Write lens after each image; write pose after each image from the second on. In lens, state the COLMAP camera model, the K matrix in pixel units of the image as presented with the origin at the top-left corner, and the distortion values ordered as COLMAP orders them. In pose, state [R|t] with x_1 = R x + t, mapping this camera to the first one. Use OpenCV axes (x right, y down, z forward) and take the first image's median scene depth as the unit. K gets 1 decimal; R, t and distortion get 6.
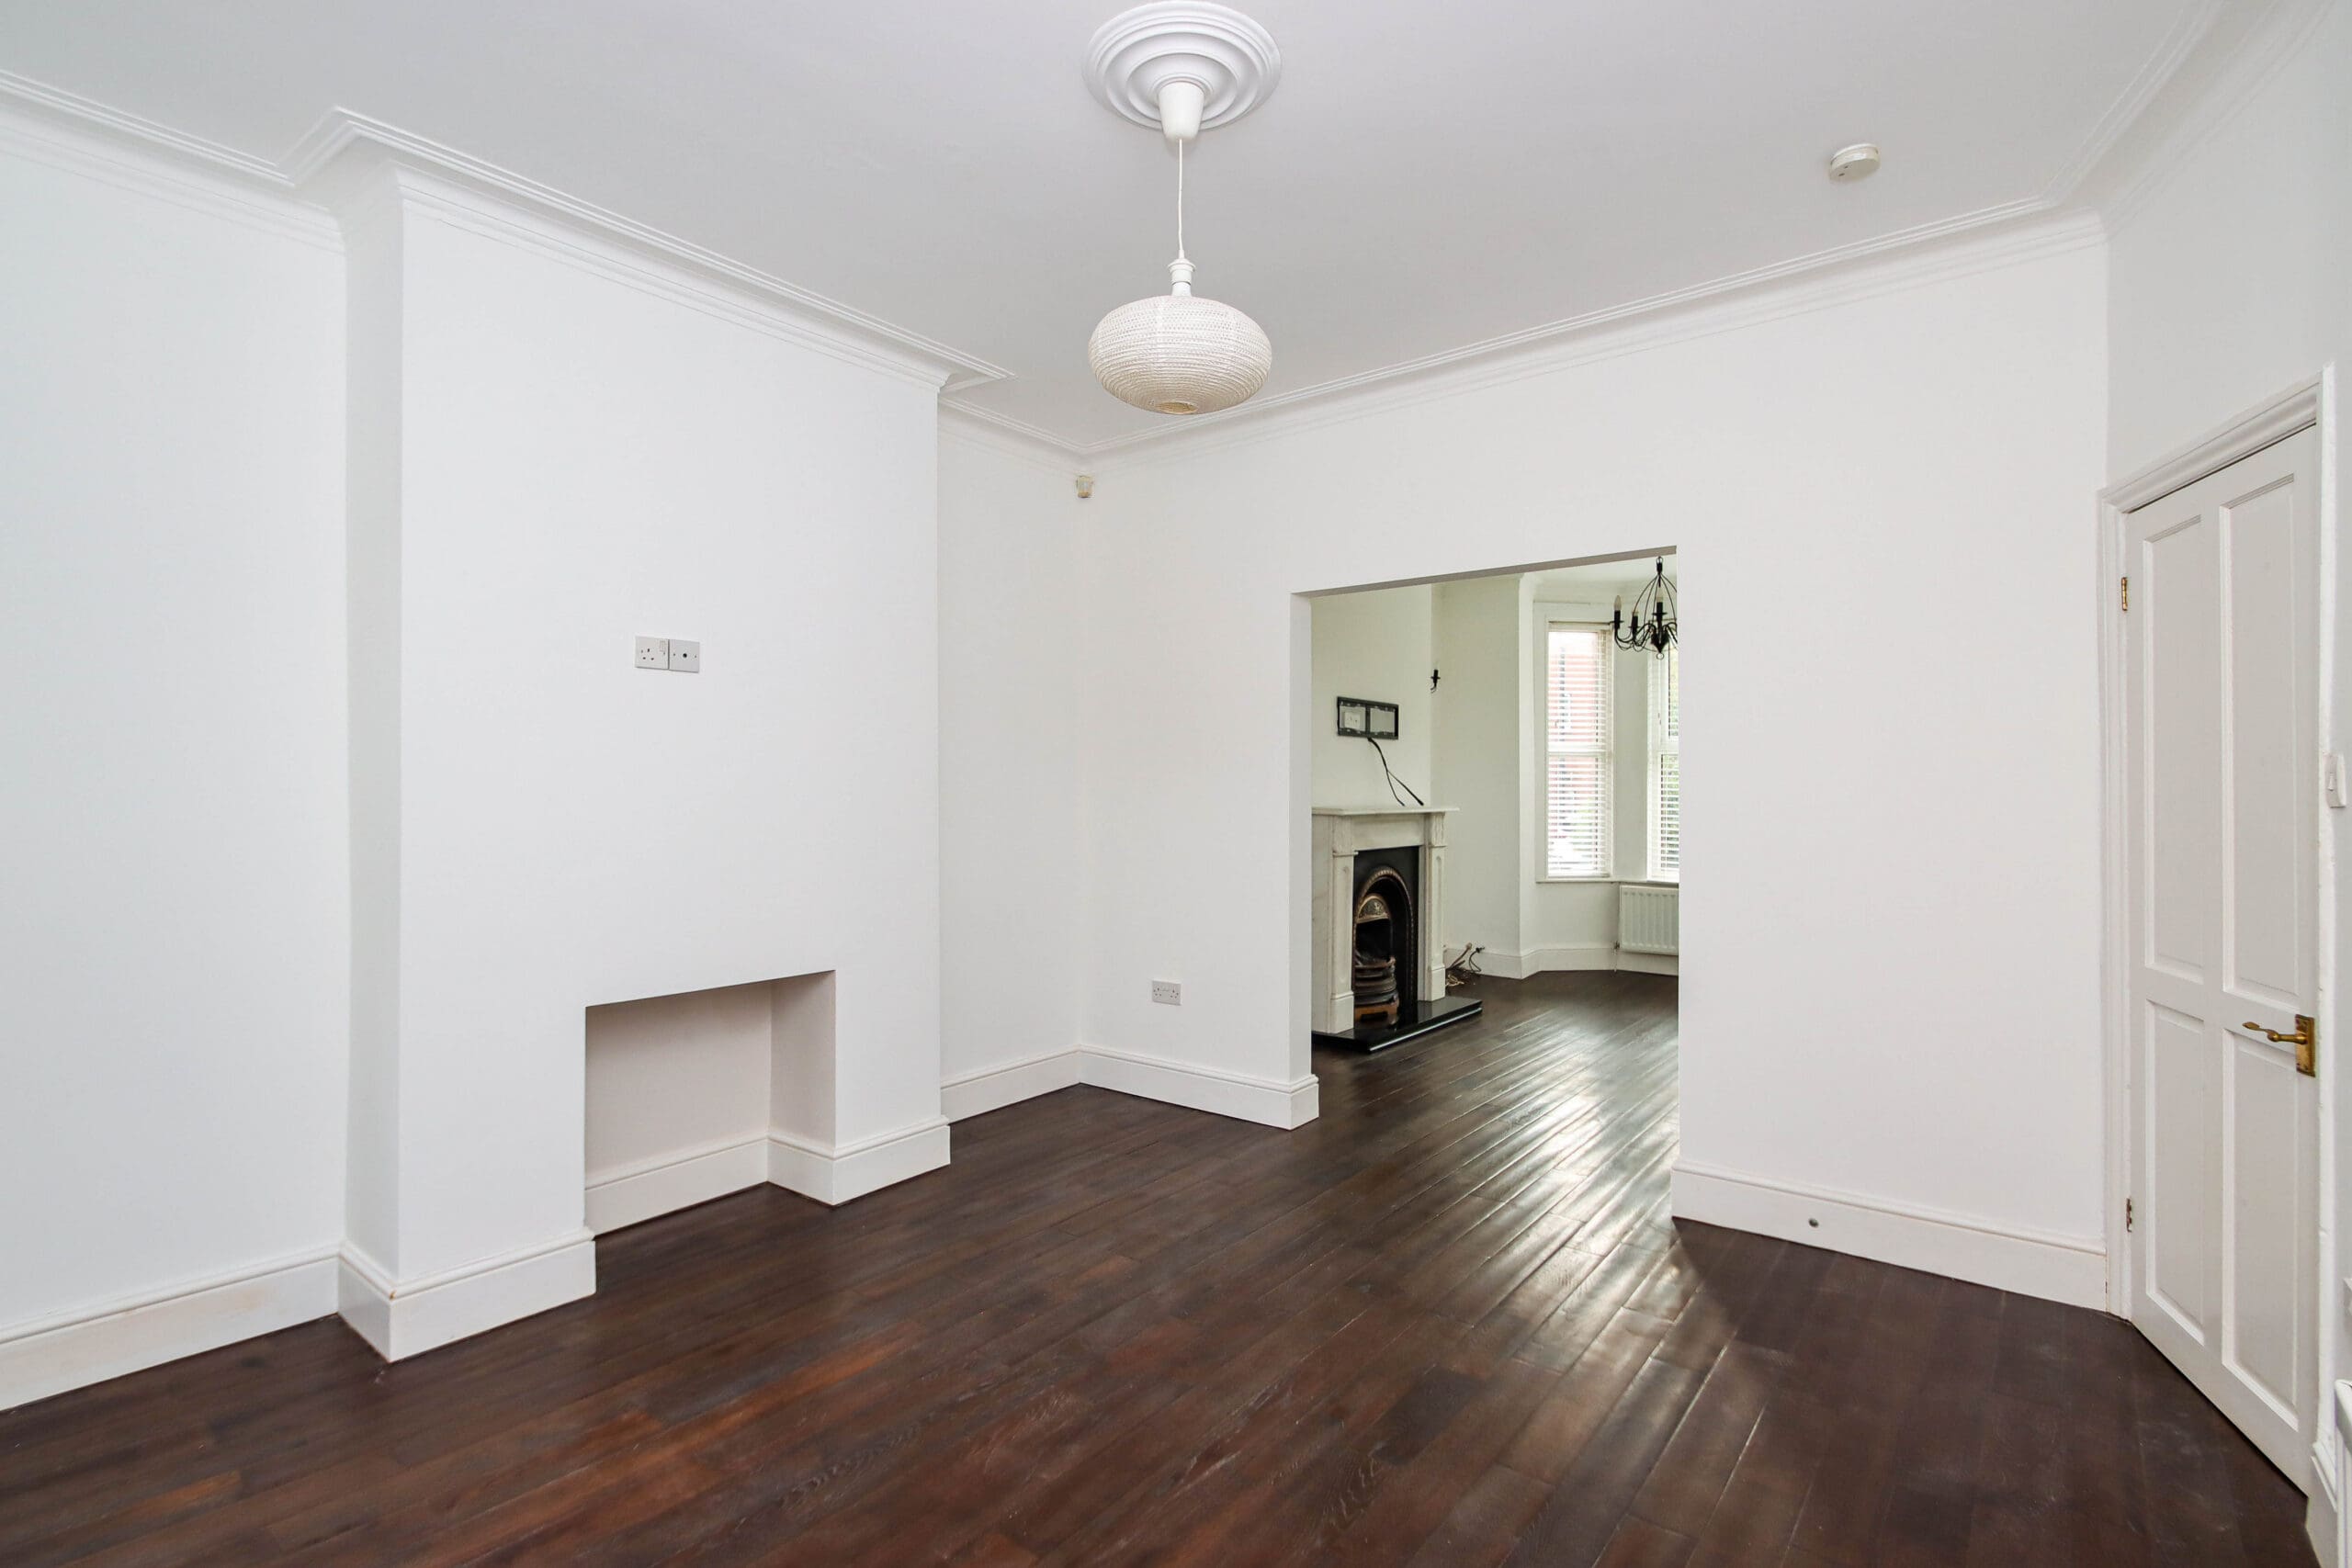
lens RADIAL K [[1109.3, 0, 1182.5], [0, 1109.3, 764.5], [0, 0, 1]] dist [0.003670, 0.000103]
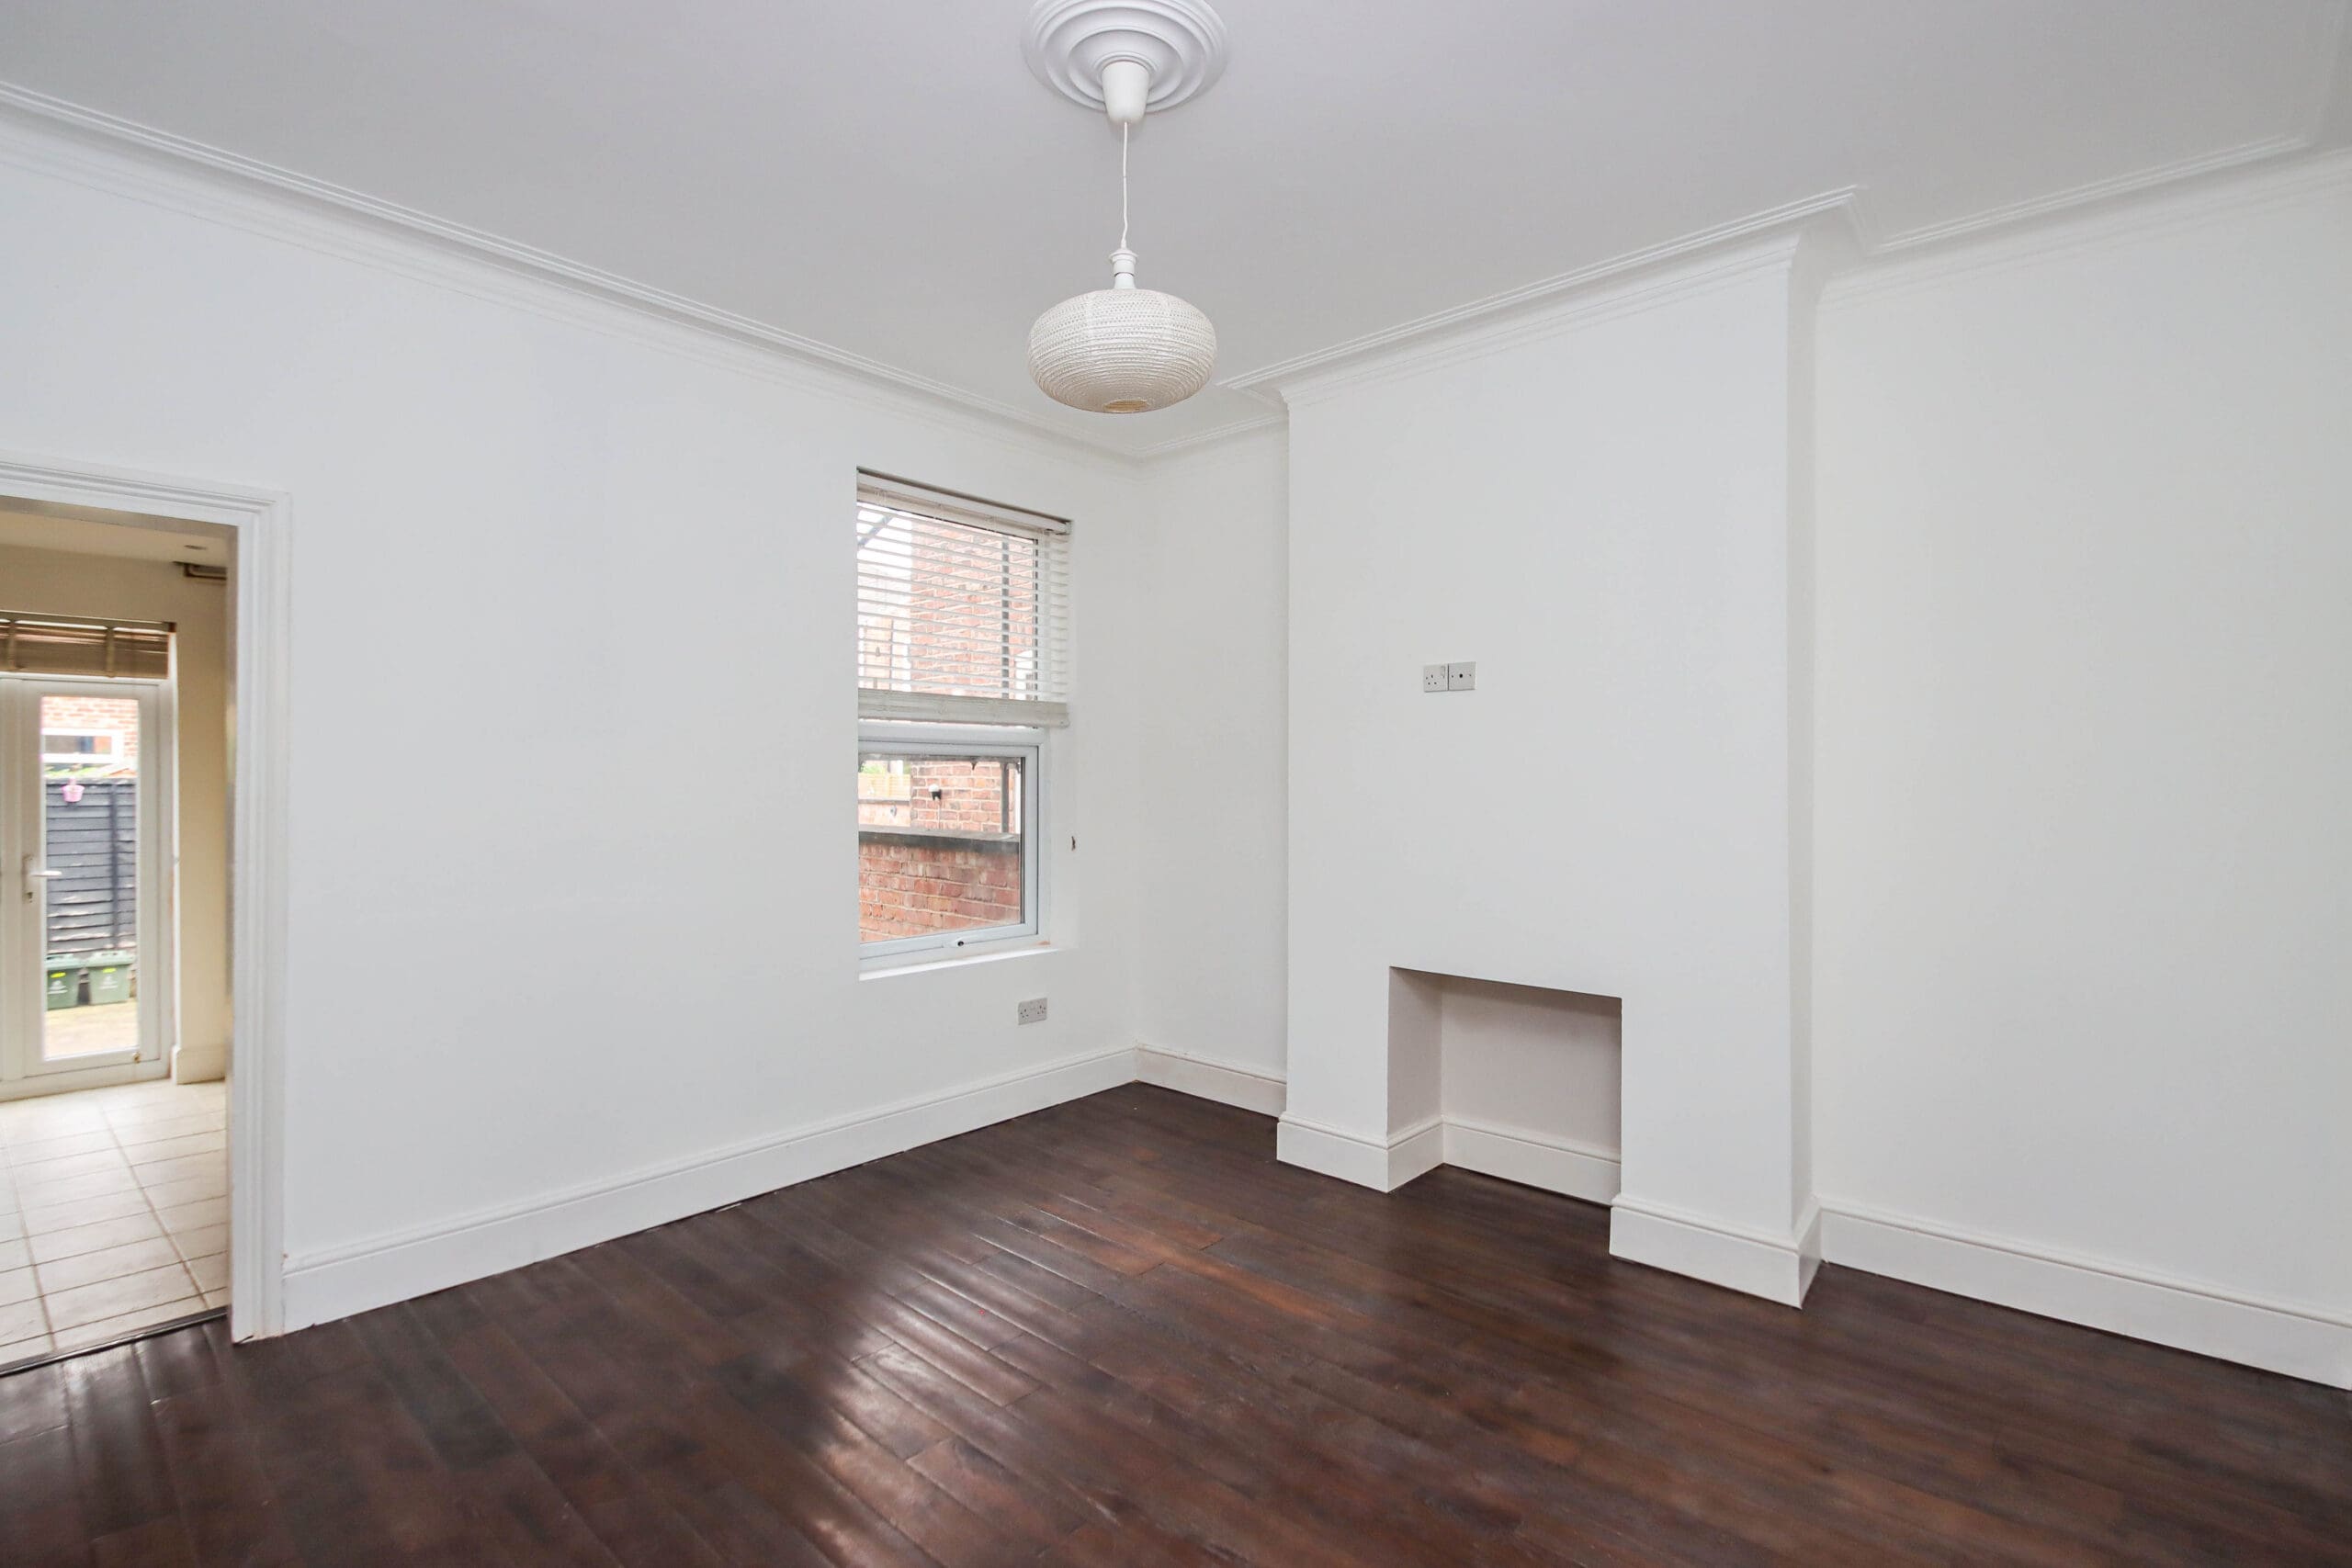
lens RADIAL K [[1084.4, 0, 1176.0], [0, 1084.4, 784.0], [0, 0, 1]] dist [0.024631, -0.021354]
pose [[-0.057733, 0.007794, -0.998302, 0.681662], [0.011585, 0.999907, 0.007136, -0.000400], [0.998265, -0.011154, -0.057818, 0.795485]]
